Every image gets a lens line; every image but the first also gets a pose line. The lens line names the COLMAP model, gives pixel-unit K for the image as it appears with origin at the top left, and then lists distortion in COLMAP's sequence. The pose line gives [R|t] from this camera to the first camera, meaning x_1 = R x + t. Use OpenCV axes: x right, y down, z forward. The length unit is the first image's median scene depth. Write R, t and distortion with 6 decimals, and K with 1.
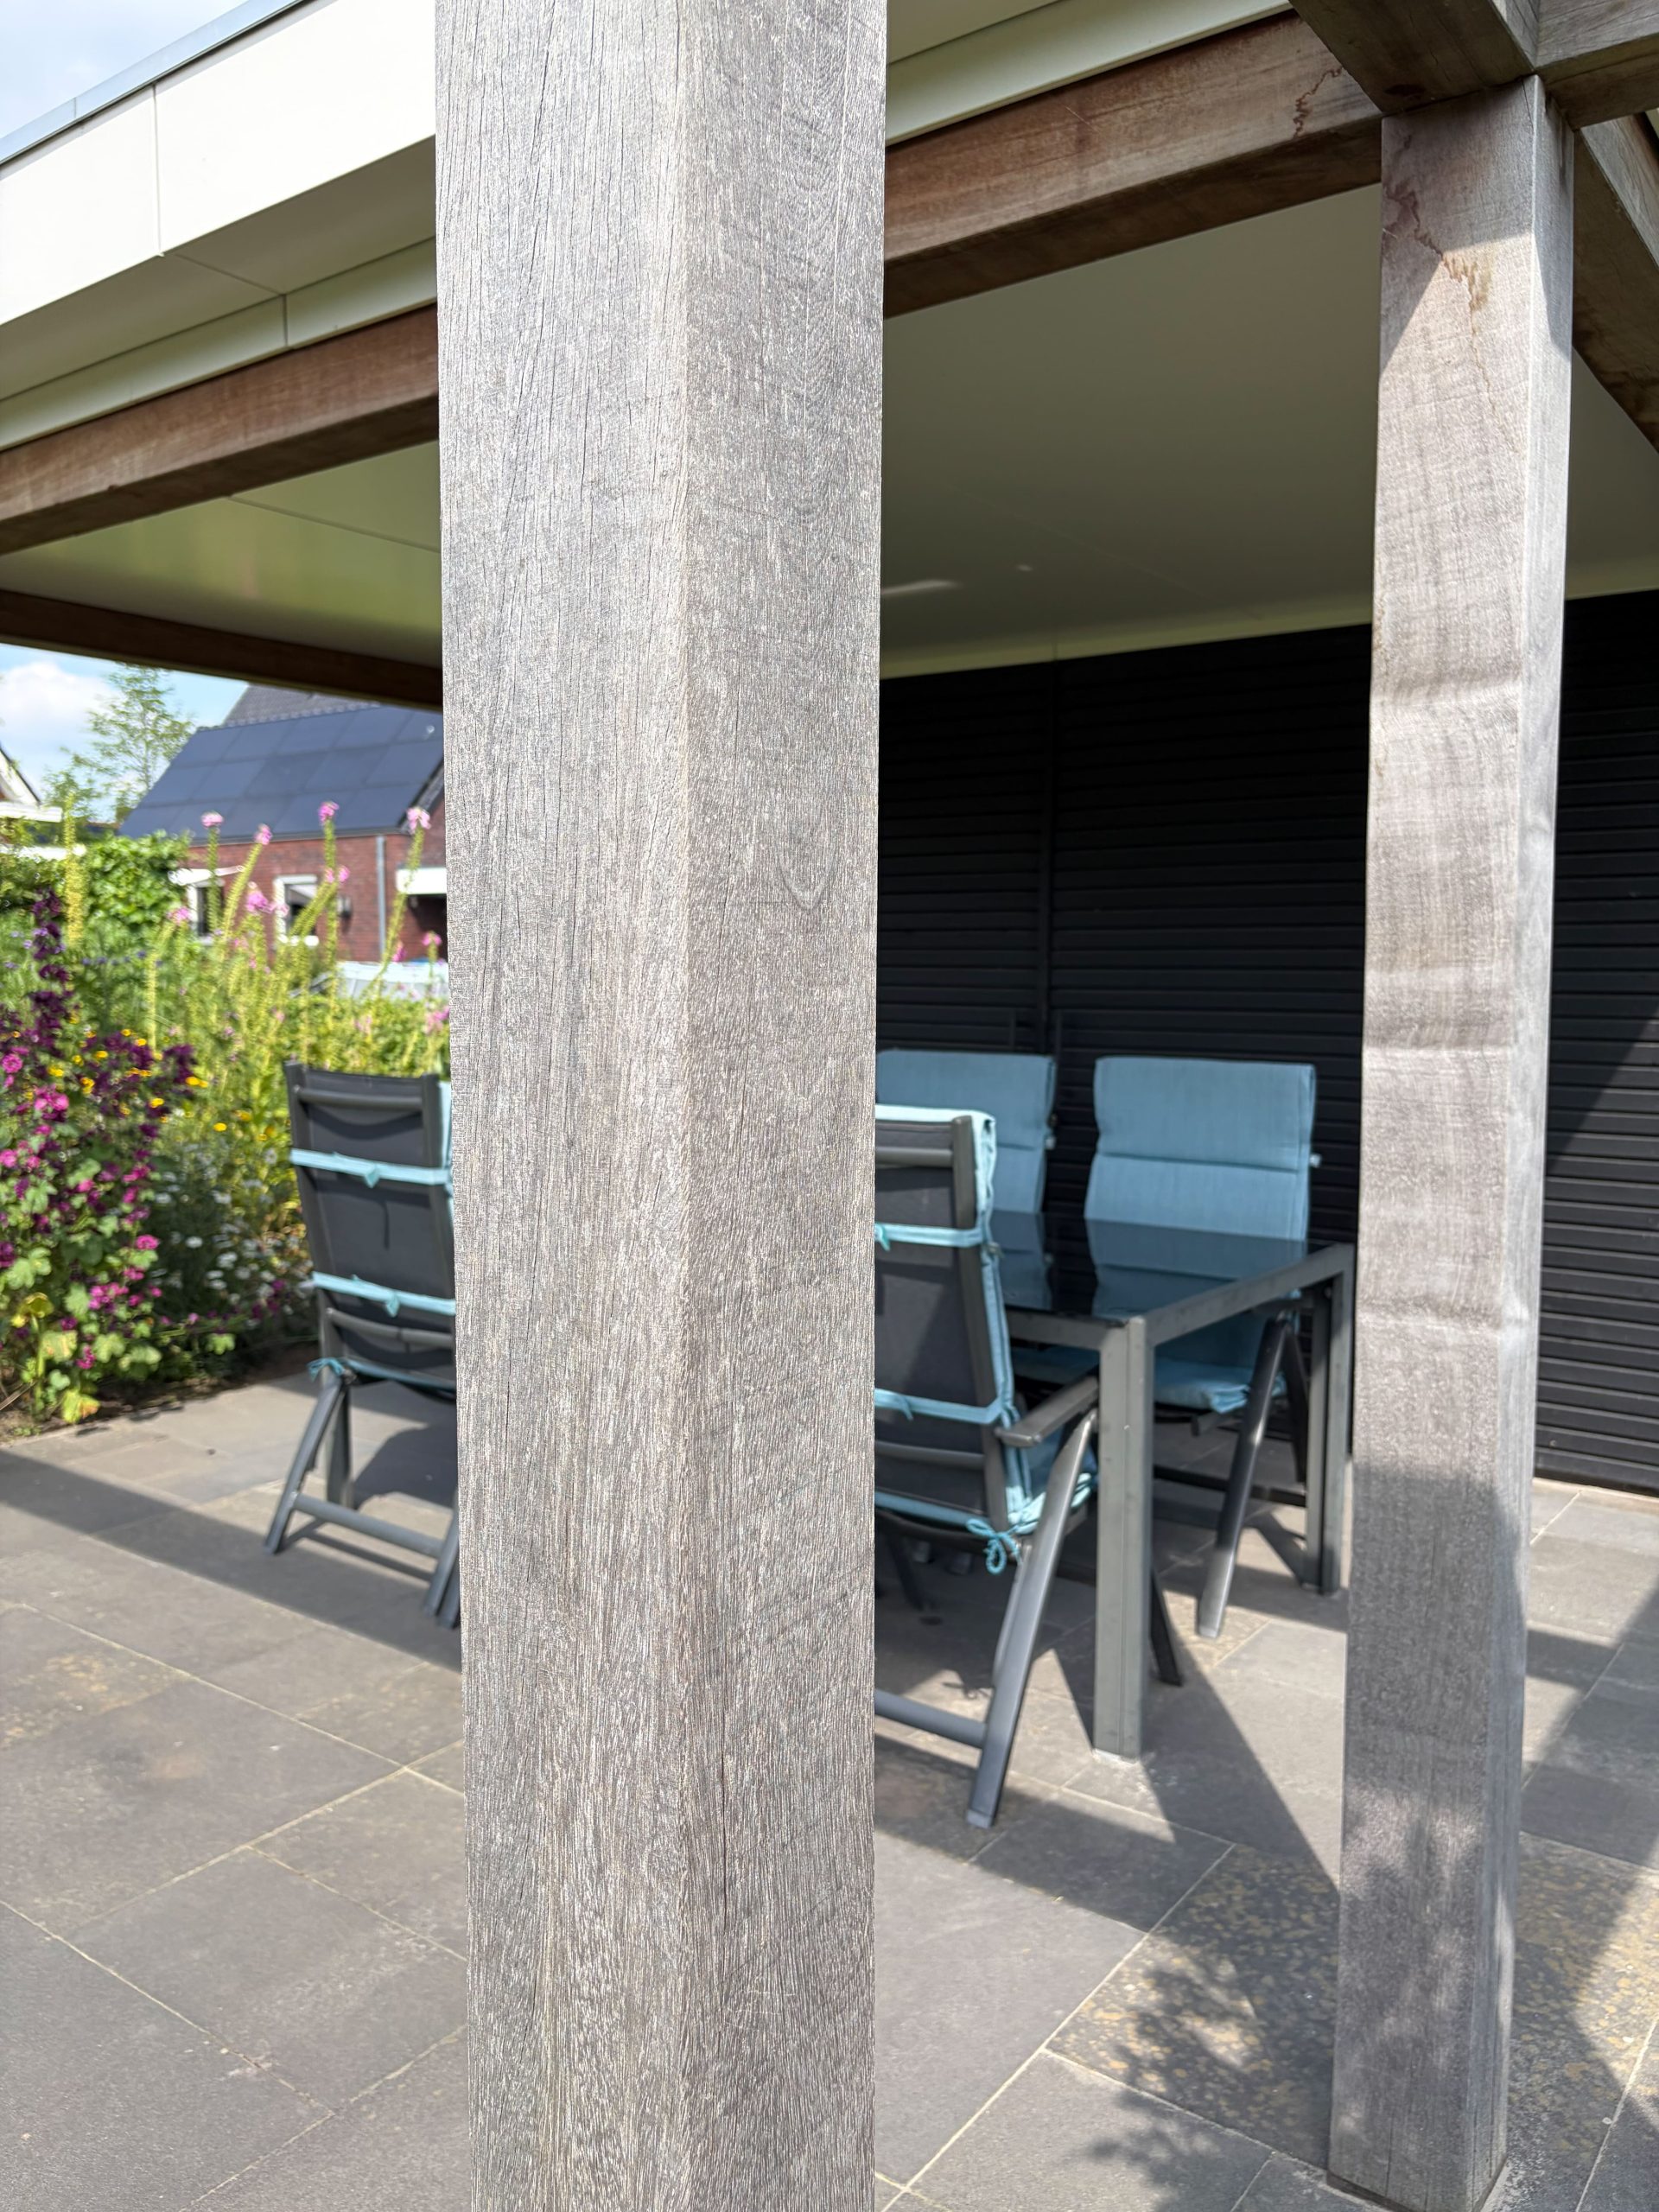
lens RADIAL K [[1676.6, 0, 829.5], [0, 1676.6, 1106.0], [0, 0, 1]] dist [0.010069, 0.003927]
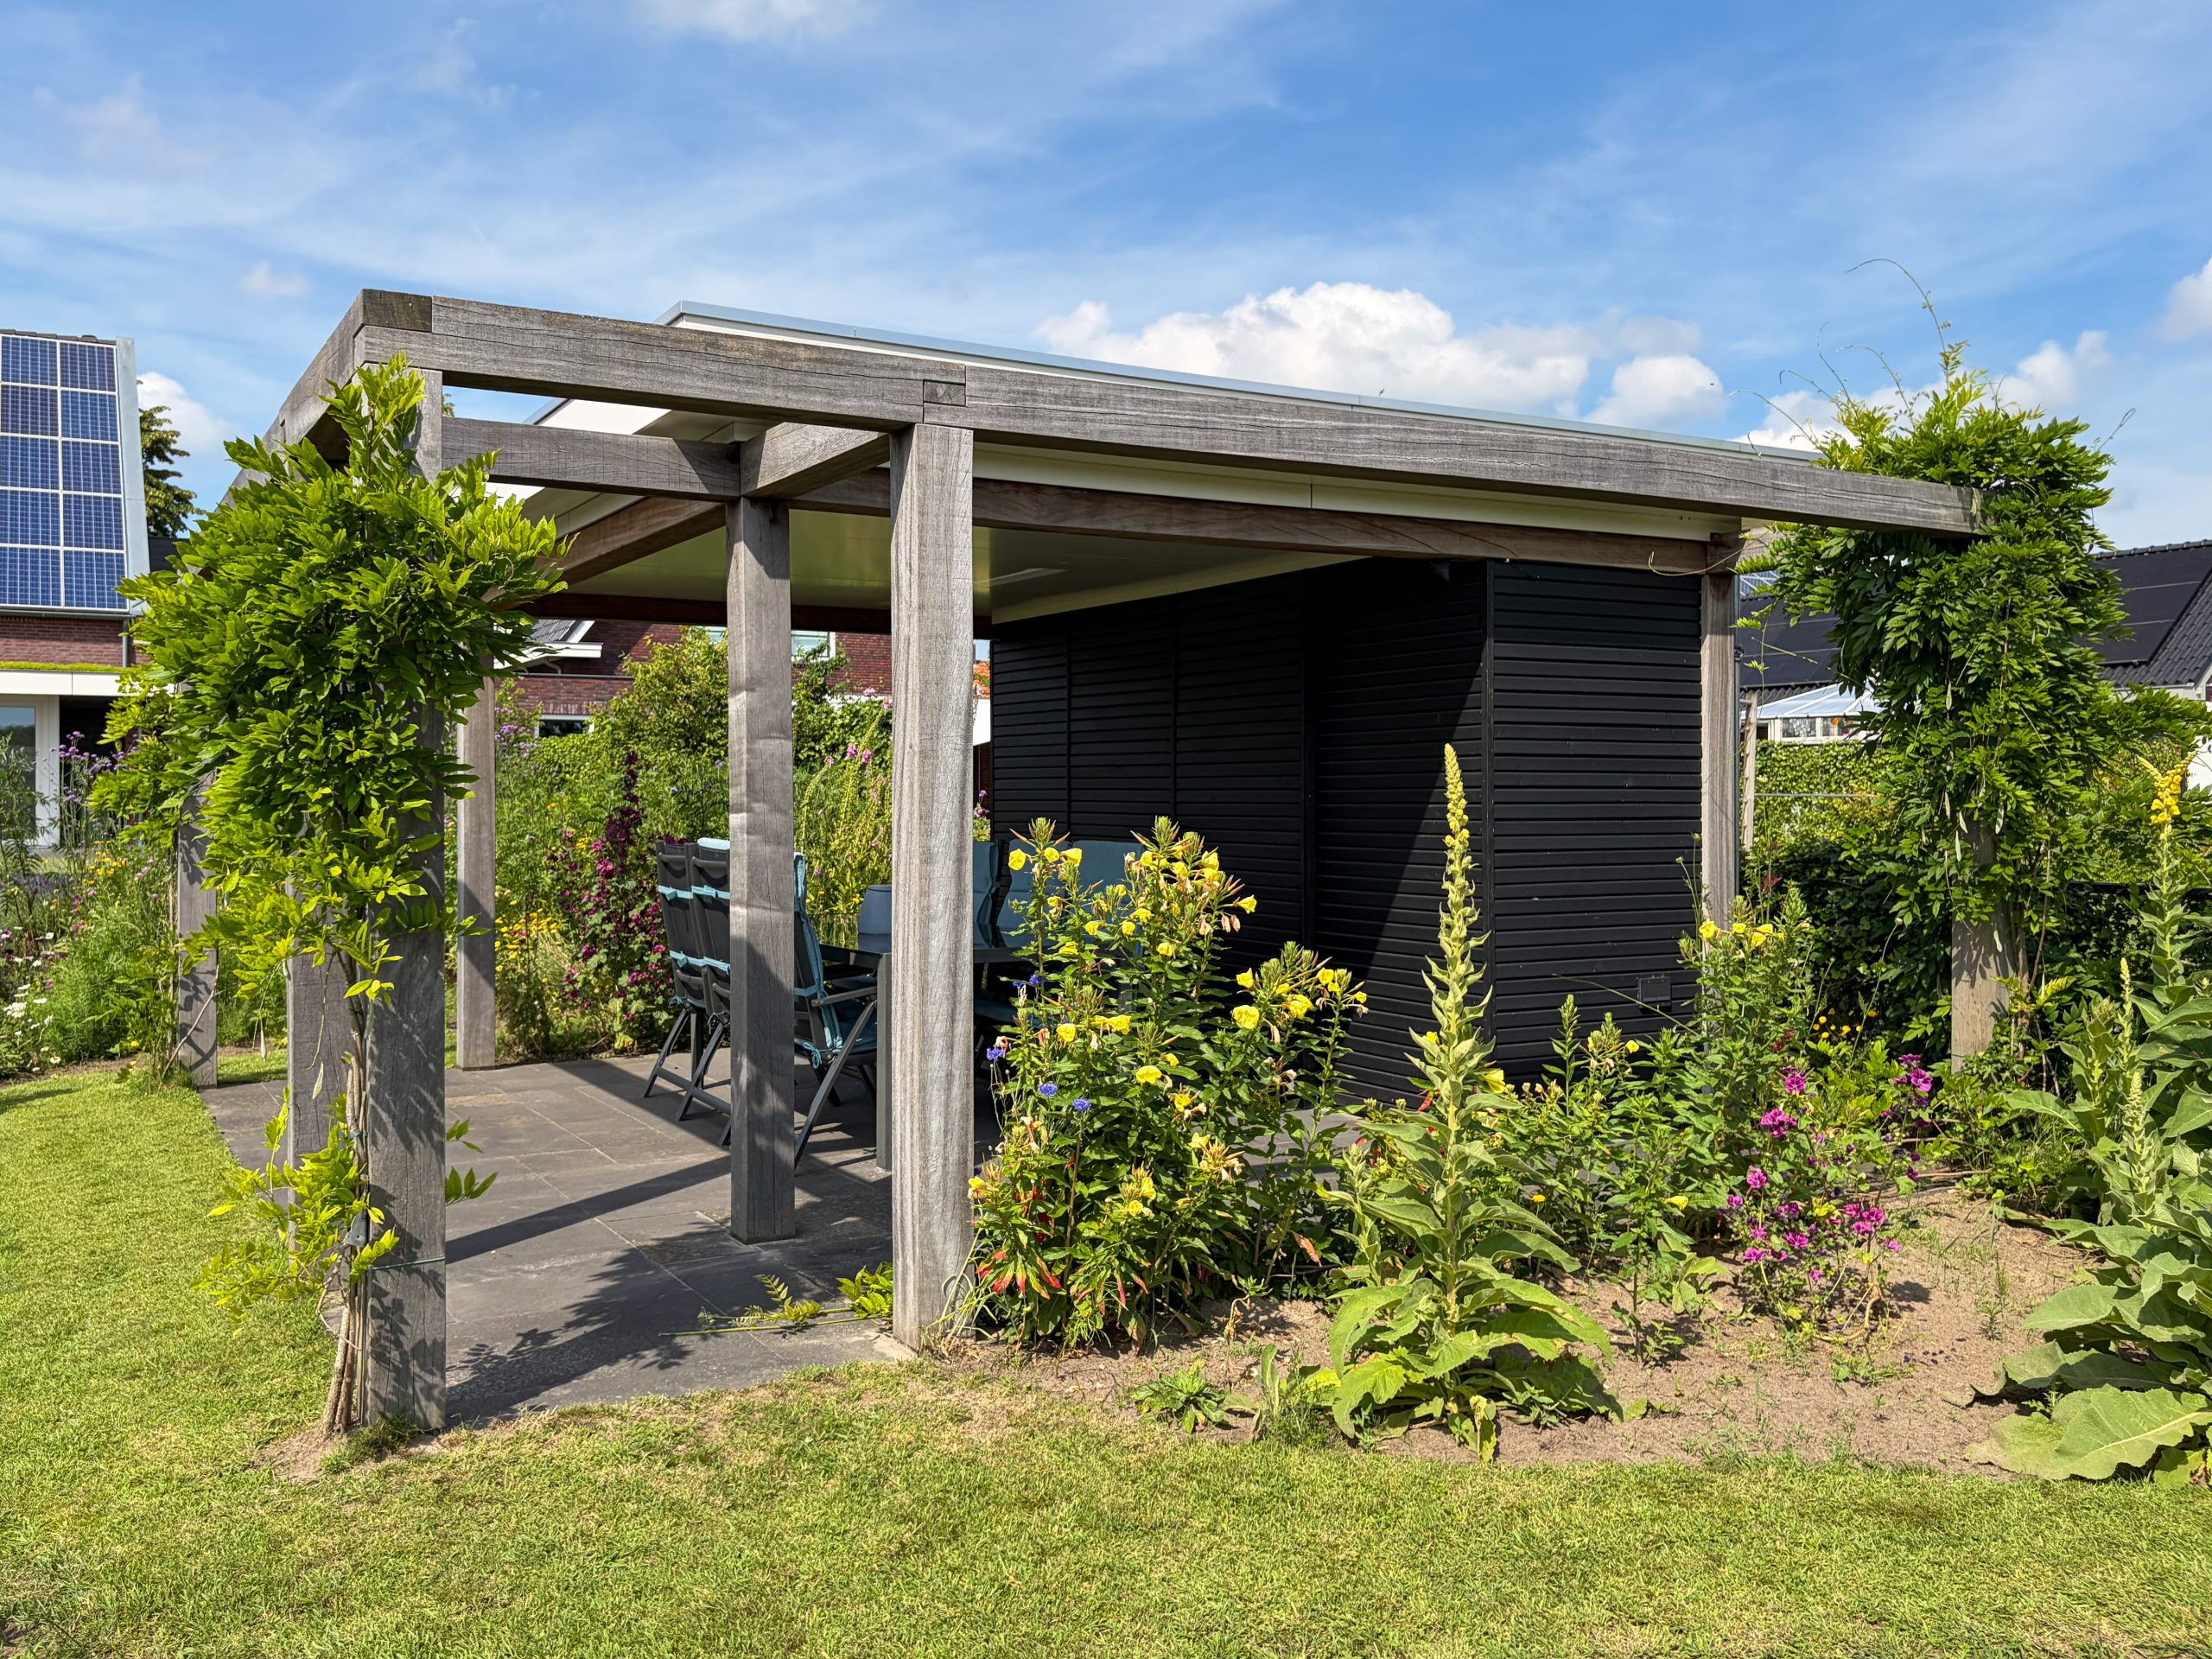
lens RADIAL K [[1843.8, 0, 1066.3], [0, 1843.8, 821.2], [0, 0, 1]] dist [0.149750, -0.142256]
pose [[0.907123, 0.000872, -0.420866, 1.007880], [-0.031048, 0.997412, -0.064855, 0.075727], [0.419720, 0.071898, 0.904802, -0.751602]]
